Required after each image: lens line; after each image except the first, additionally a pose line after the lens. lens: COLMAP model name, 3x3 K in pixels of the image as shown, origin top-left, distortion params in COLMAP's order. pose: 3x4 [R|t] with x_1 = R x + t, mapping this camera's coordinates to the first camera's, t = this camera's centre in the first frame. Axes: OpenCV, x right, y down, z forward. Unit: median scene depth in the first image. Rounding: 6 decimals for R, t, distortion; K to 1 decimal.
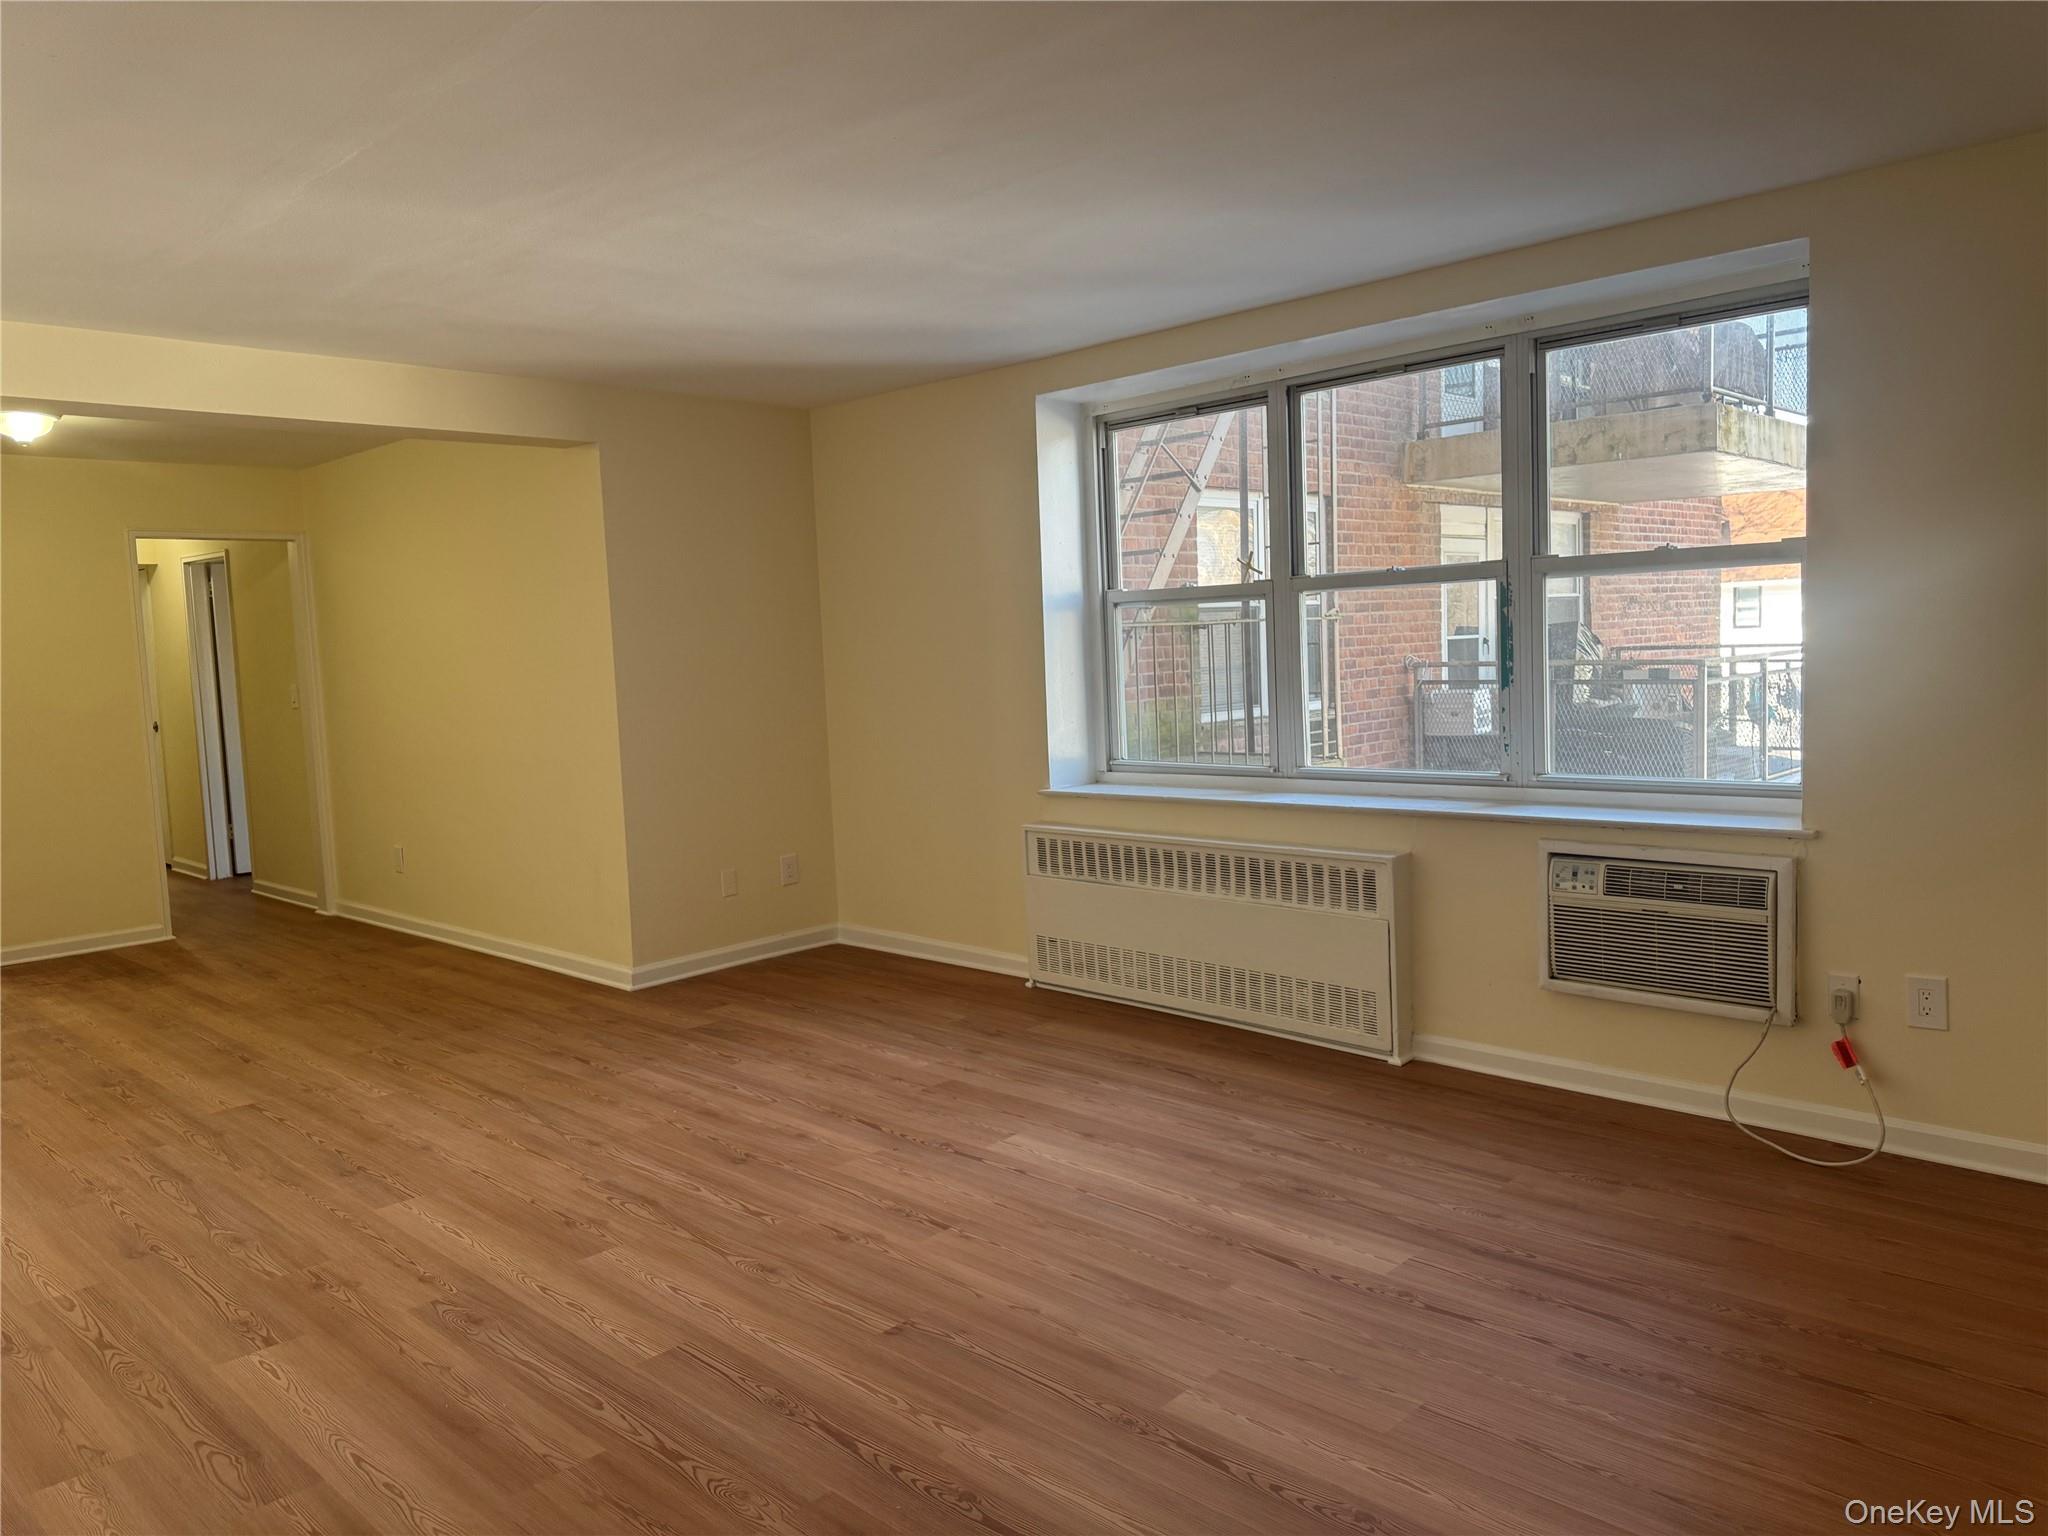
lens RADIAL K [[1431.5, 0, 1025.8], [0, 1431.5, 739.1], [0, 0, 1]] dist [0.098916, -0.136434]
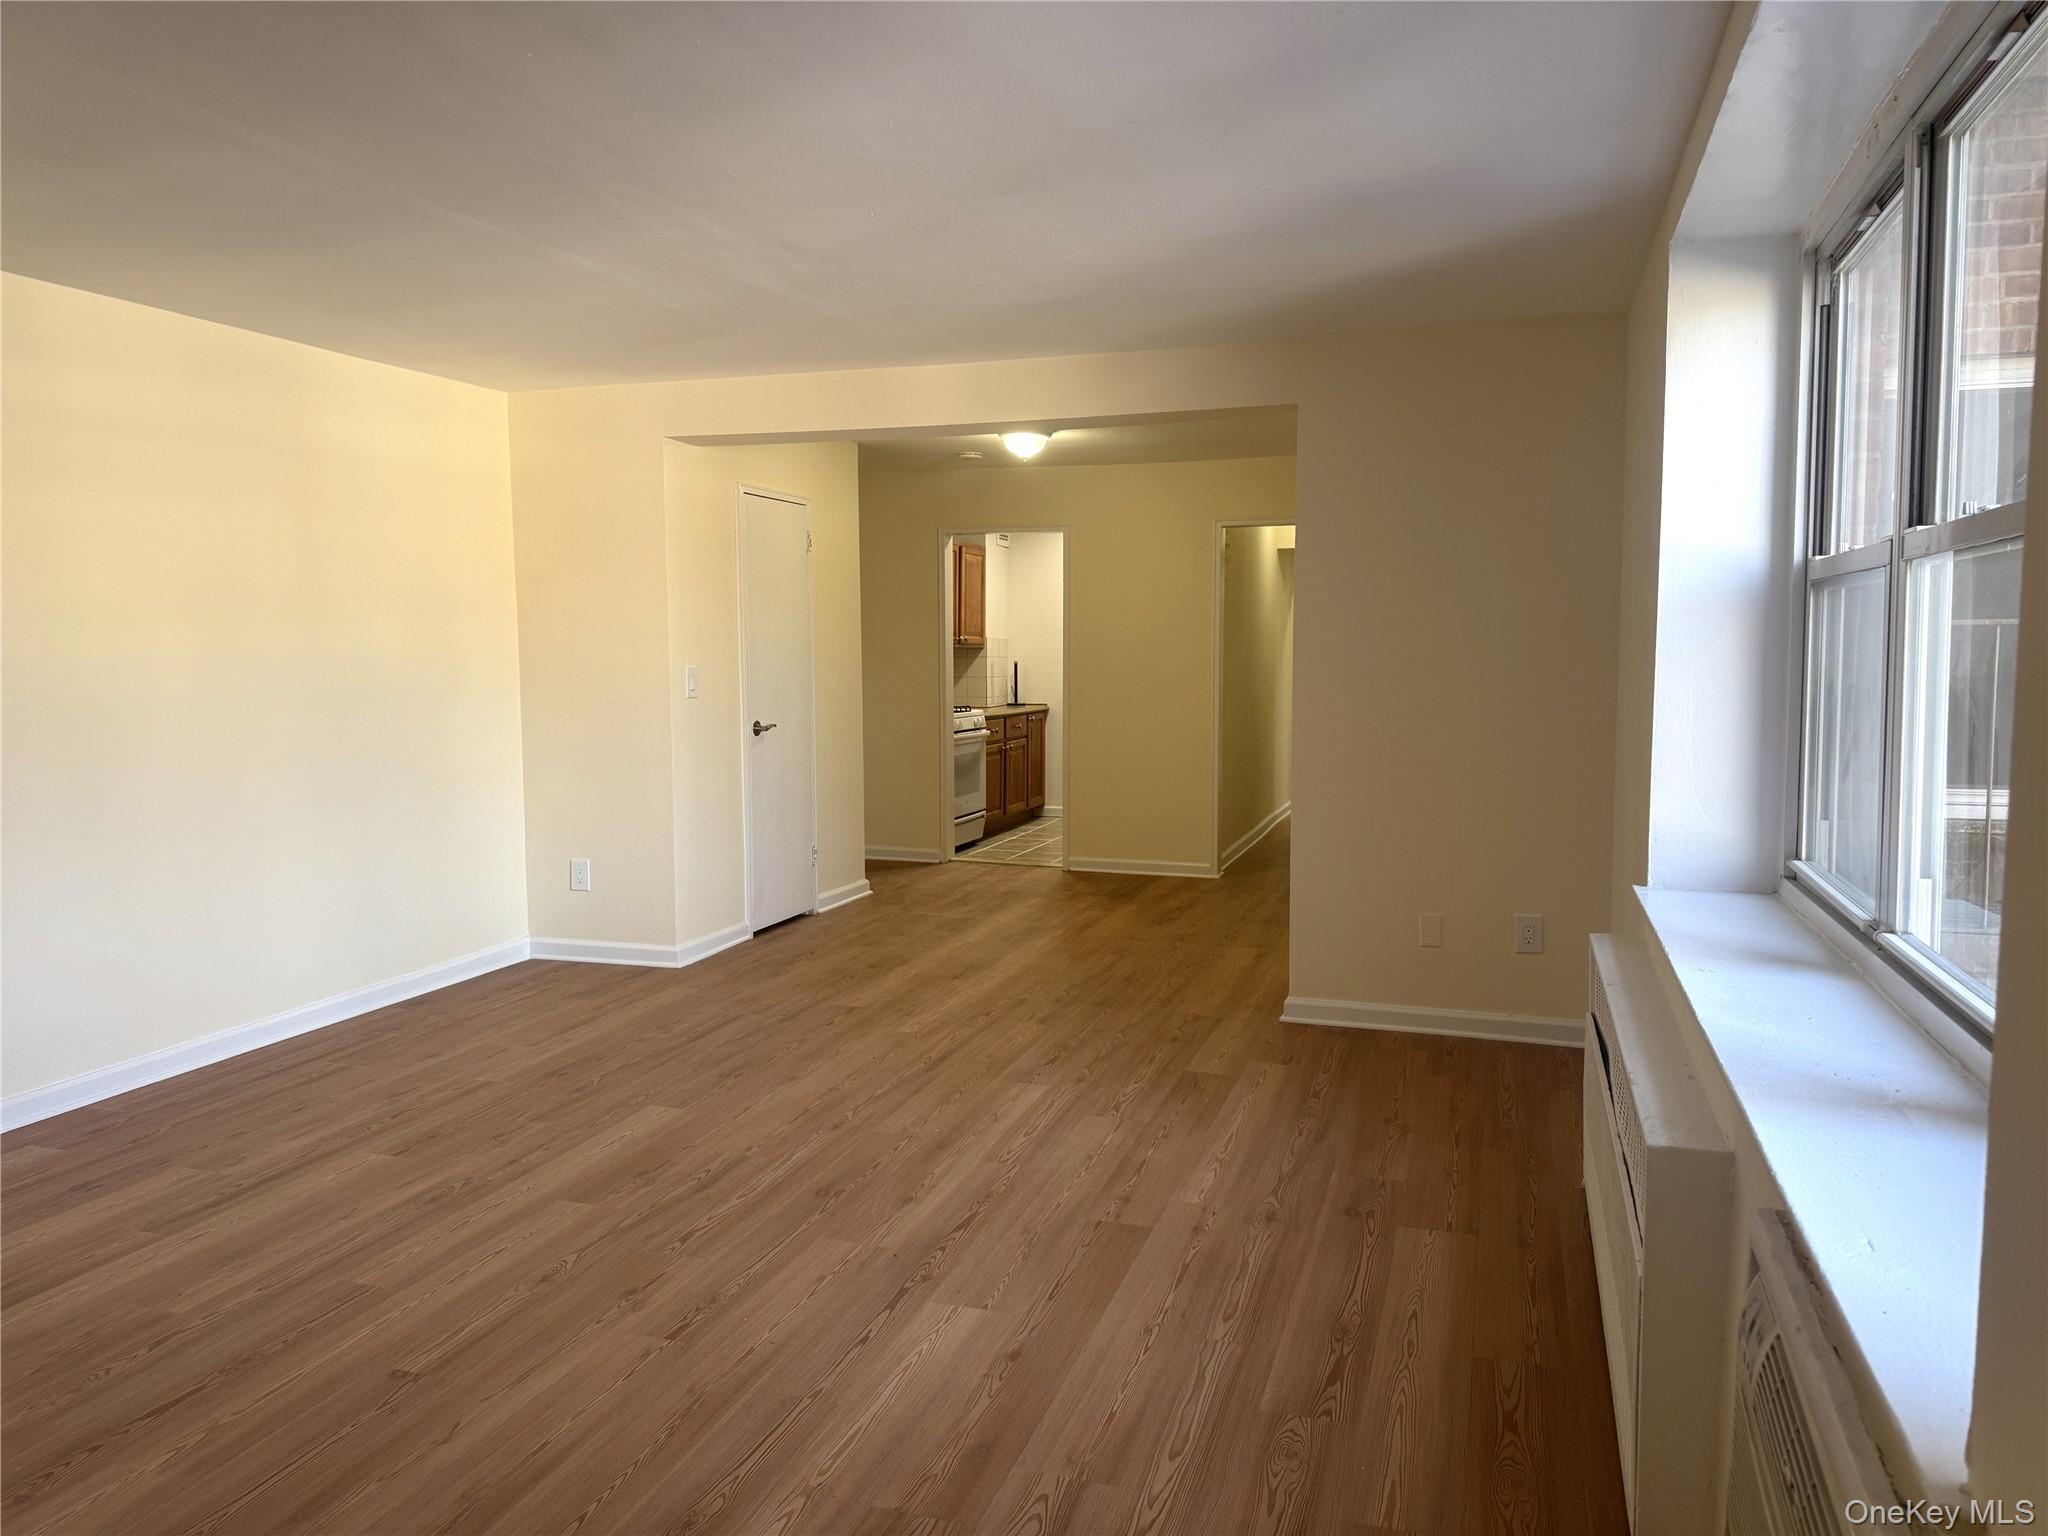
lens RADIAL K [[1431.5, 0, 1025.8], [0, 1431.5, 739.1], [0, 0, 1]] dist [0.098916, -0.136434]
pose [[0.423252, 0.098794, -0.900610, 0.594581], [-0.077706, 0.994333, 0.072556, -0.068074], [0.902674, 0.039273, 0.428530, 0.632520]]
